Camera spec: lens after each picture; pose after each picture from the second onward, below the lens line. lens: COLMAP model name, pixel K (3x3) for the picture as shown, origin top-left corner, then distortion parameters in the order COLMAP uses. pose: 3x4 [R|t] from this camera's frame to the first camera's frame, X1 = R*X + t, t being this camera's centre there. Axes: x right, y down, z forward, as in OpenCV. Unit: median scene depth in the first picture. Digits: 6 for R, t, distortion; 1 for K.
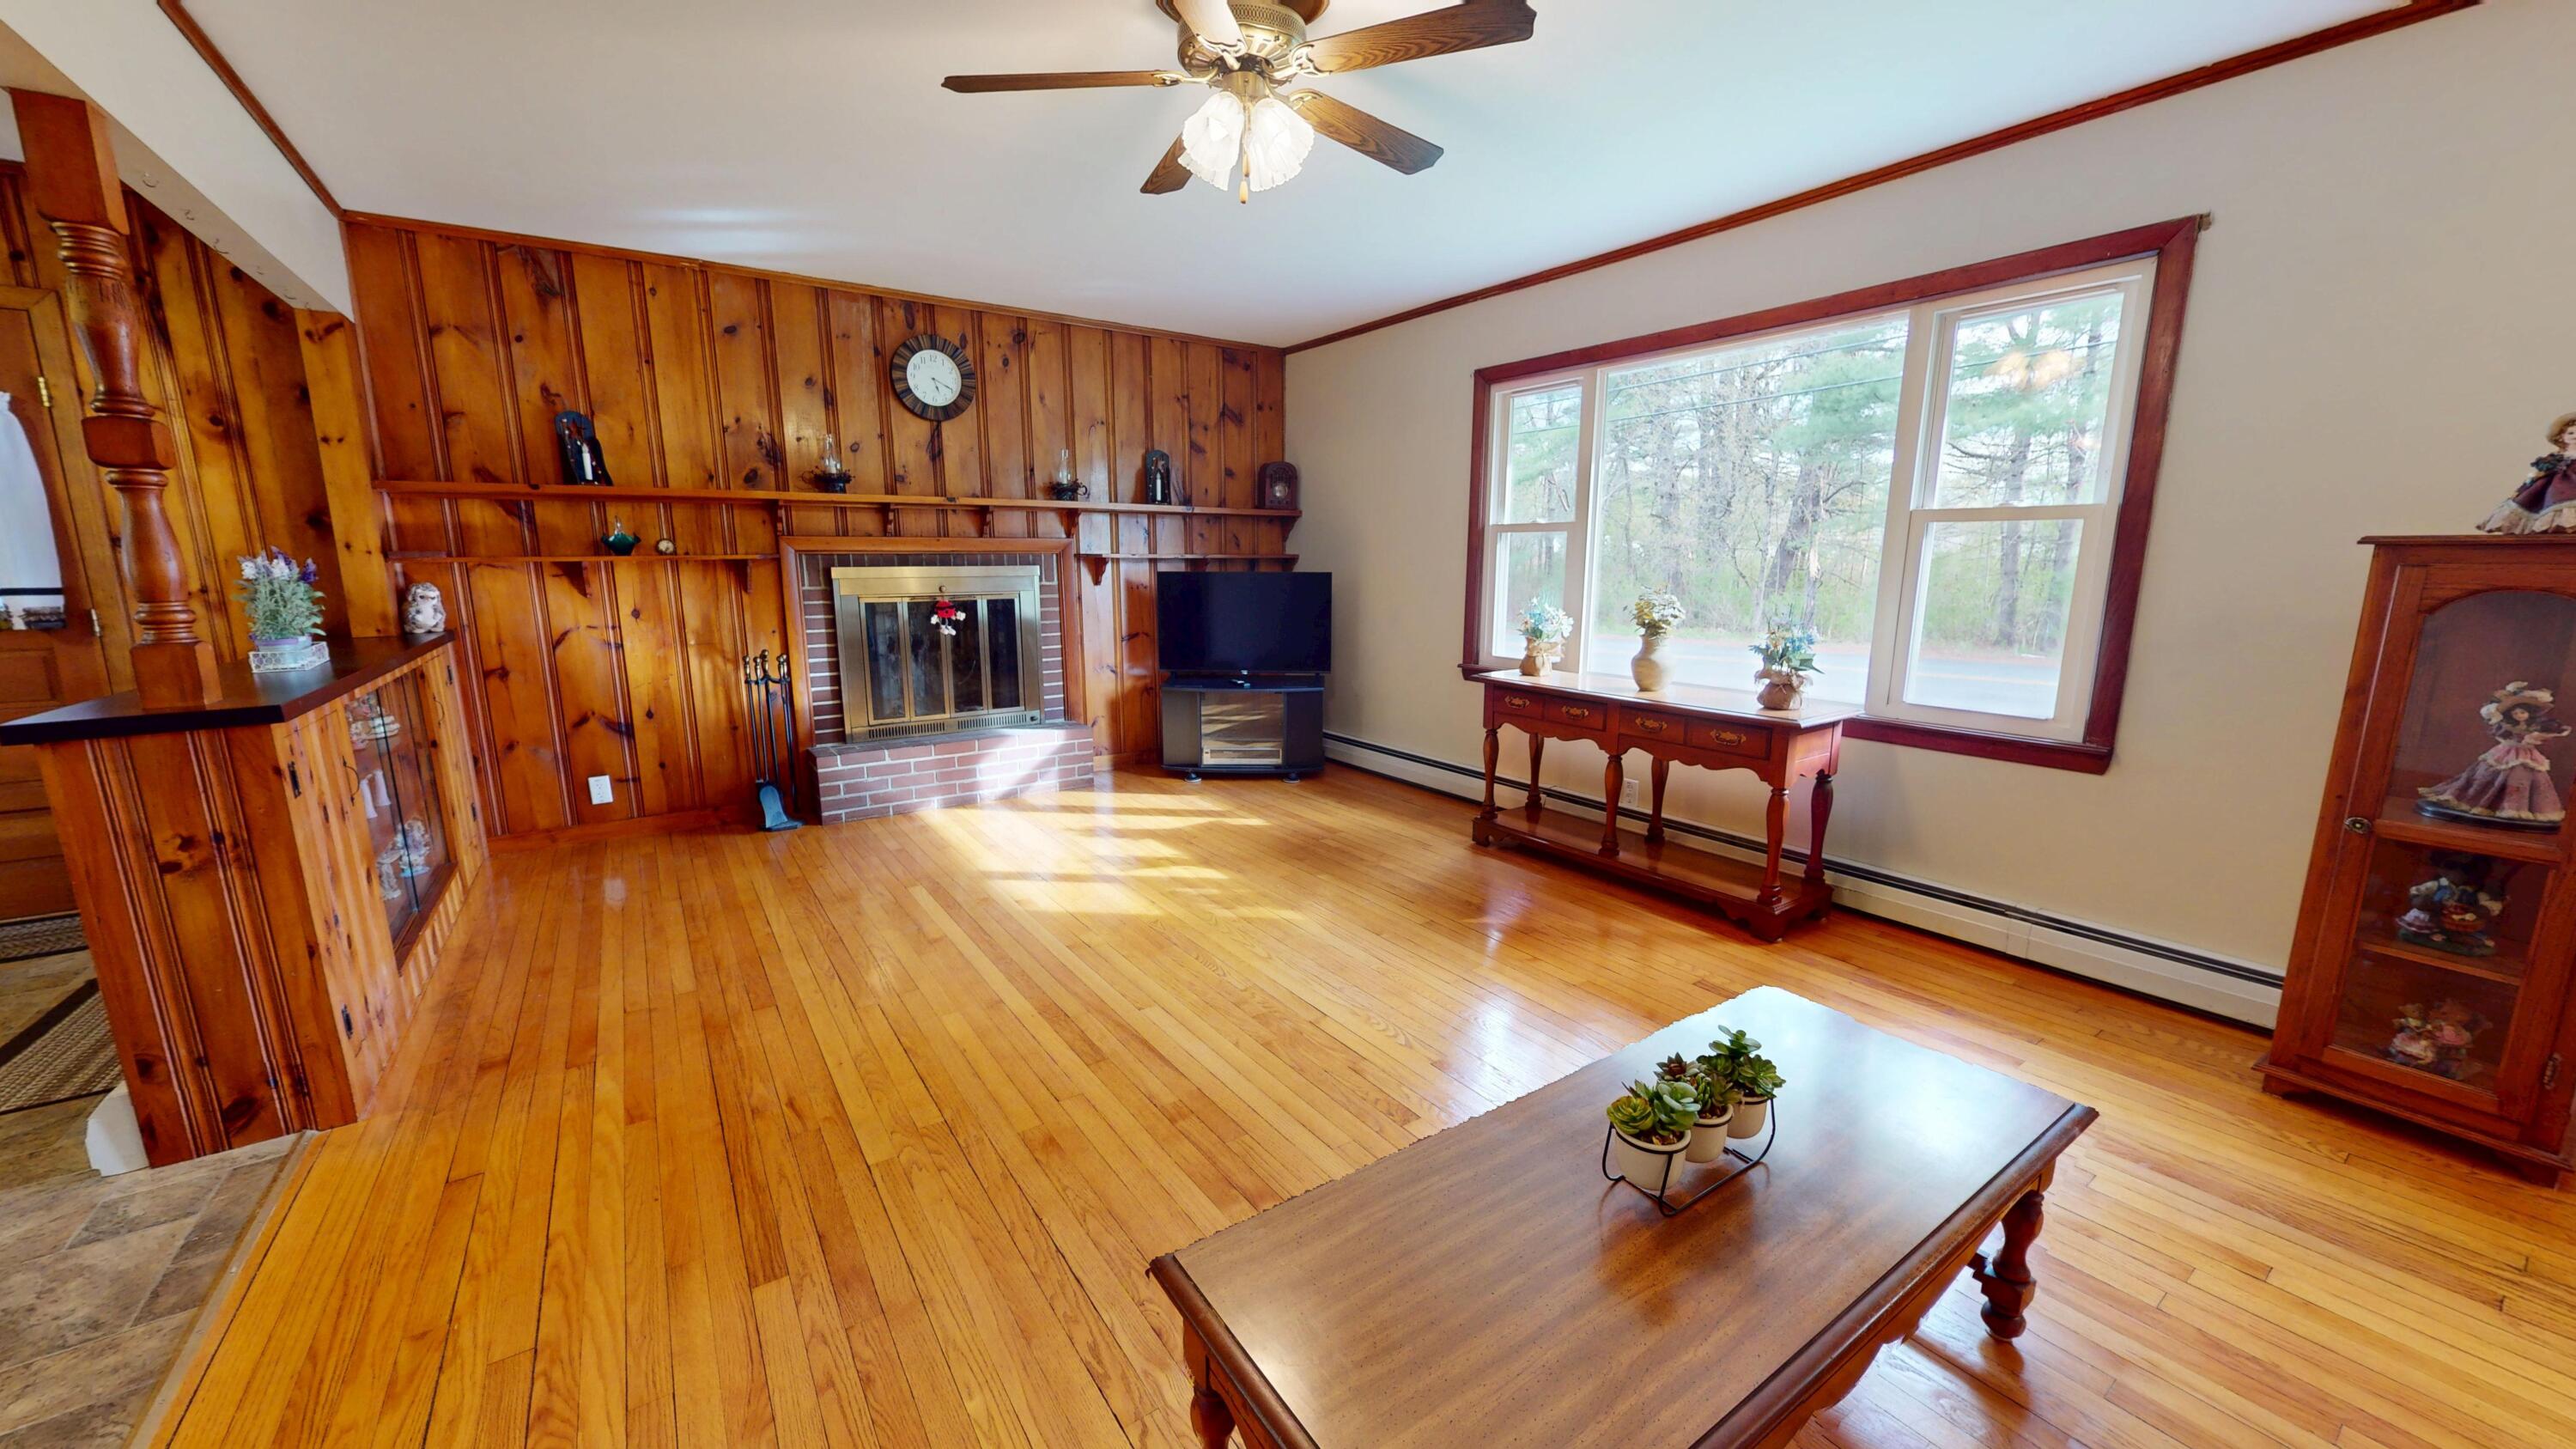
lens RADIAL K [[943.3, 0, 1285.3], [0, 943.3, 728.5], [0, 0, 1]] dist [0.001651, 0.000314]
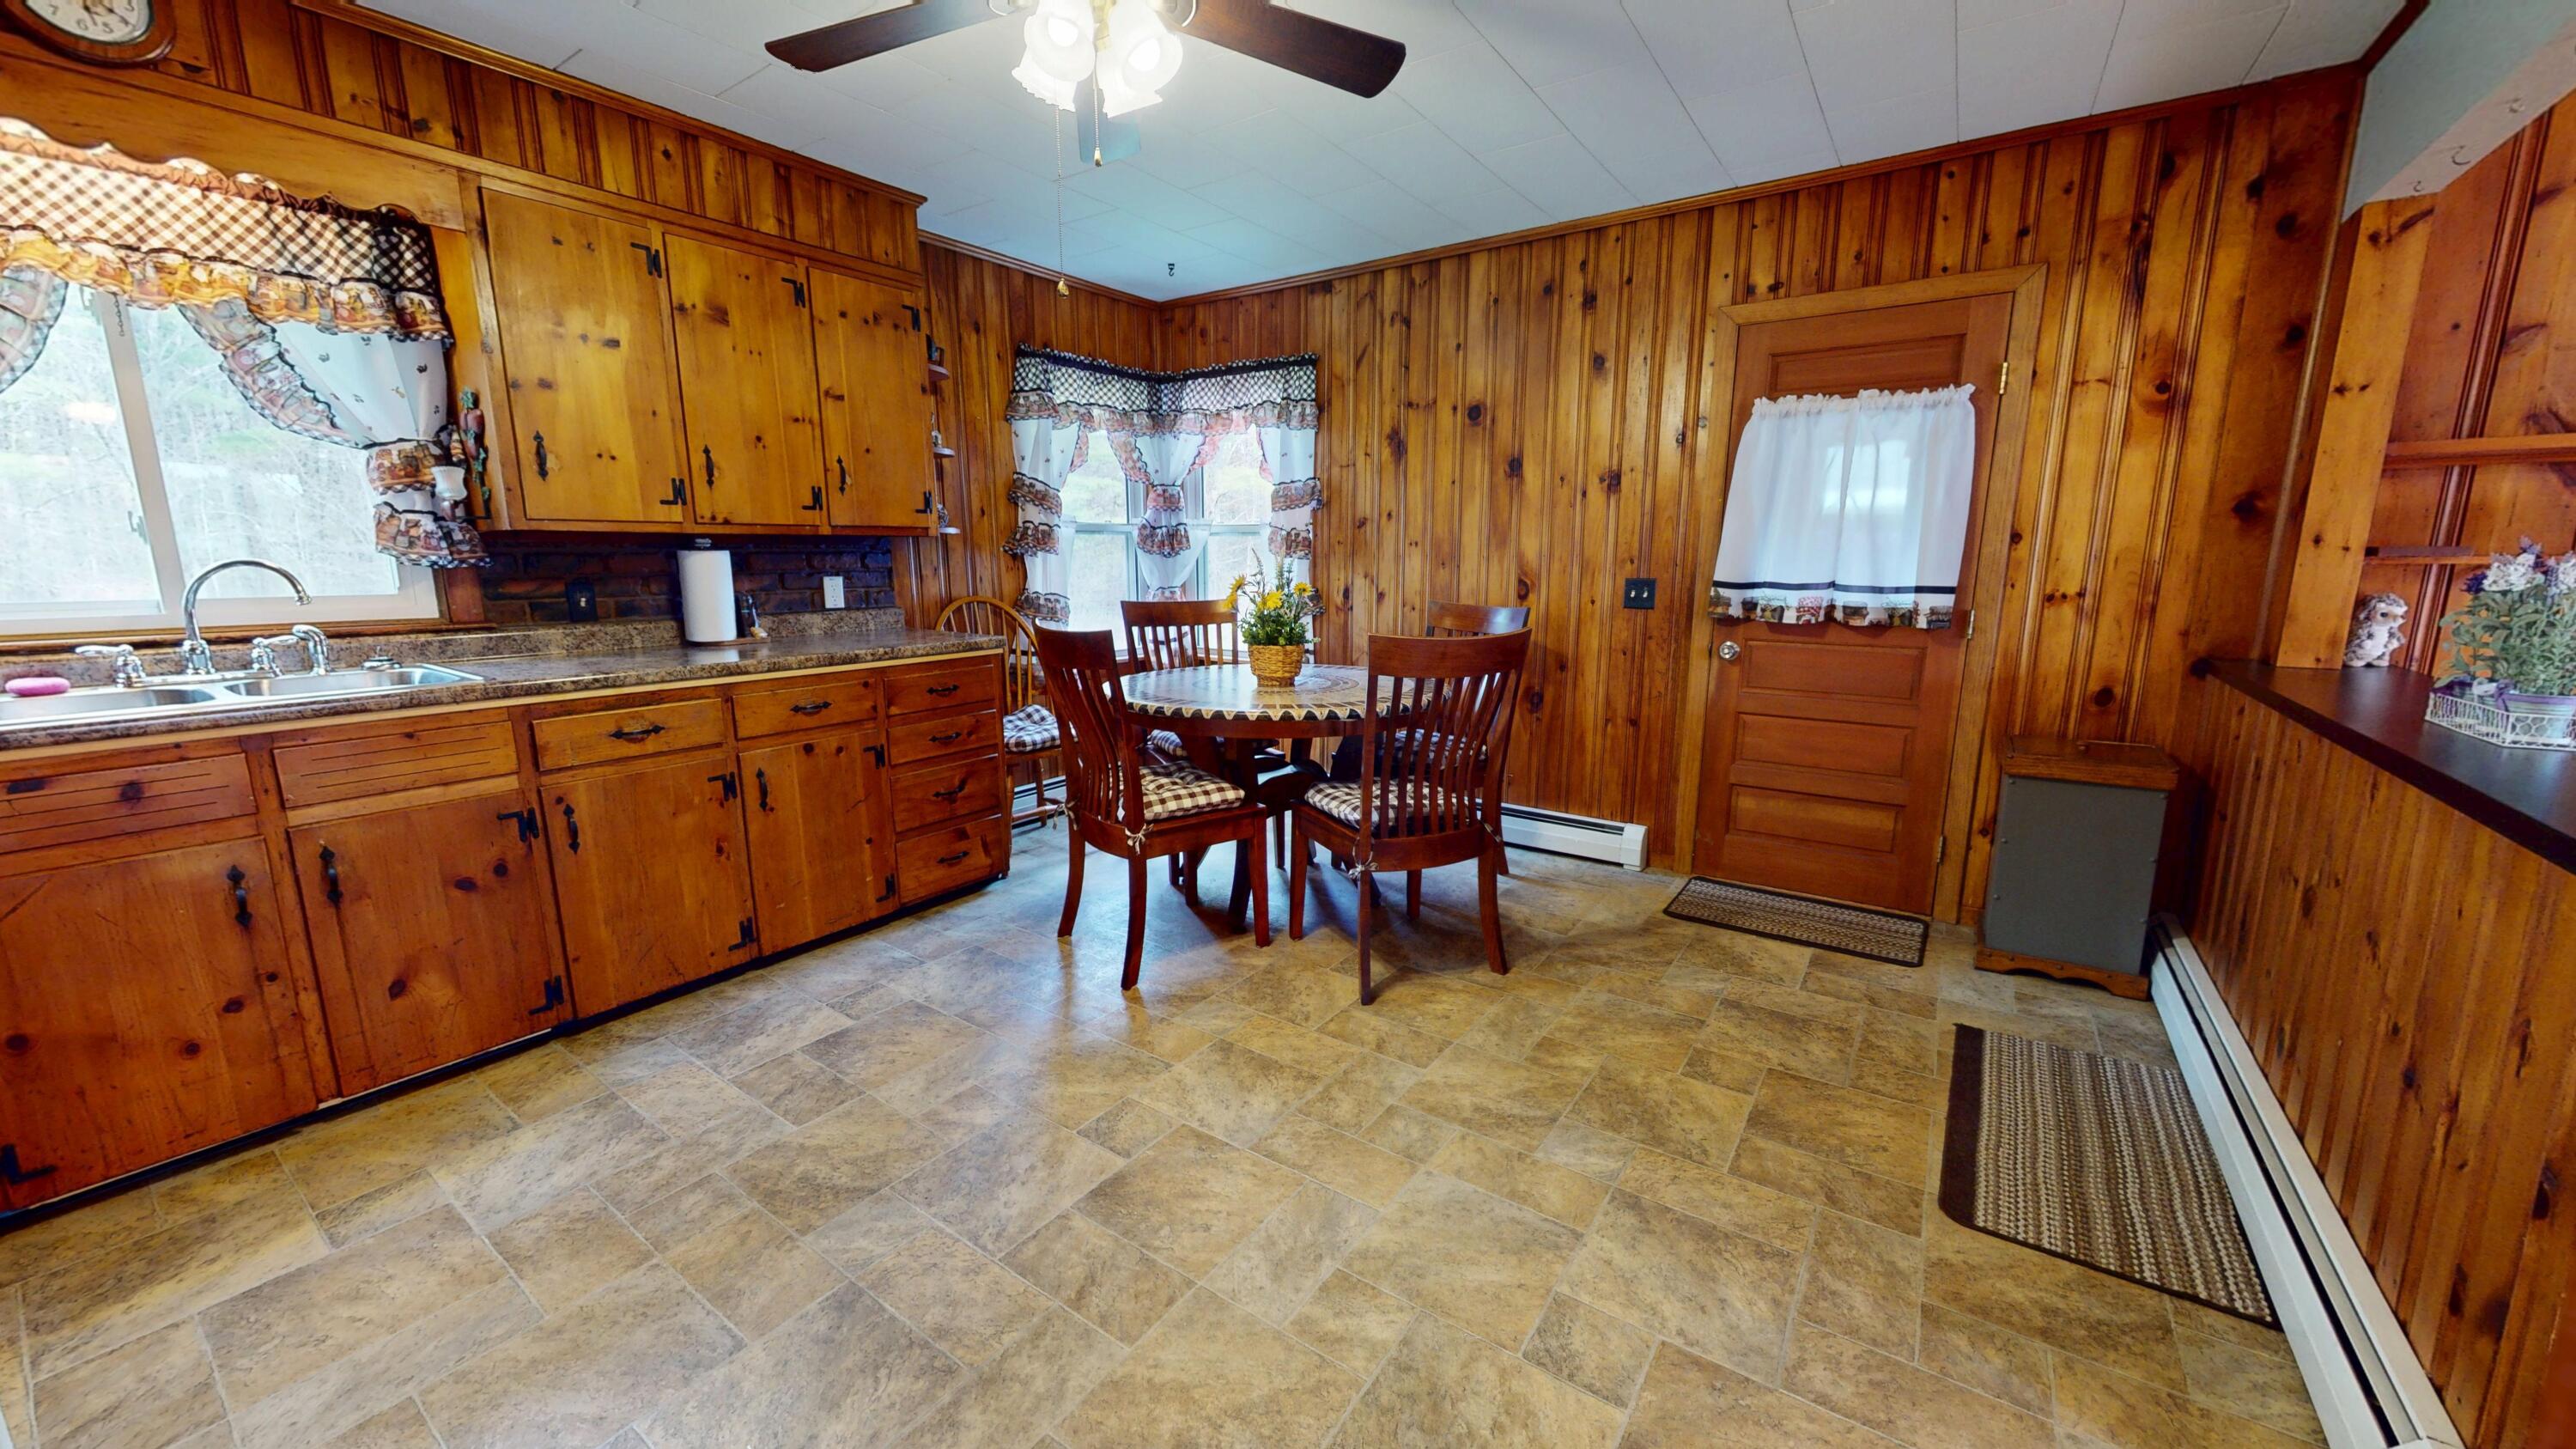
lens RADIAL K [[943.3, 0, 1285.3], [0, 943.3, 728.5], [0, 0, 1]] dist [0.001651, 0.000314]
pose [[0.350231, 0.174606, -0.920245, -0.476715], [-0.170100, 0.977991, 0.120825, -0.006039], [0.921089, 0.114218, 0.372223, 0.027298]]
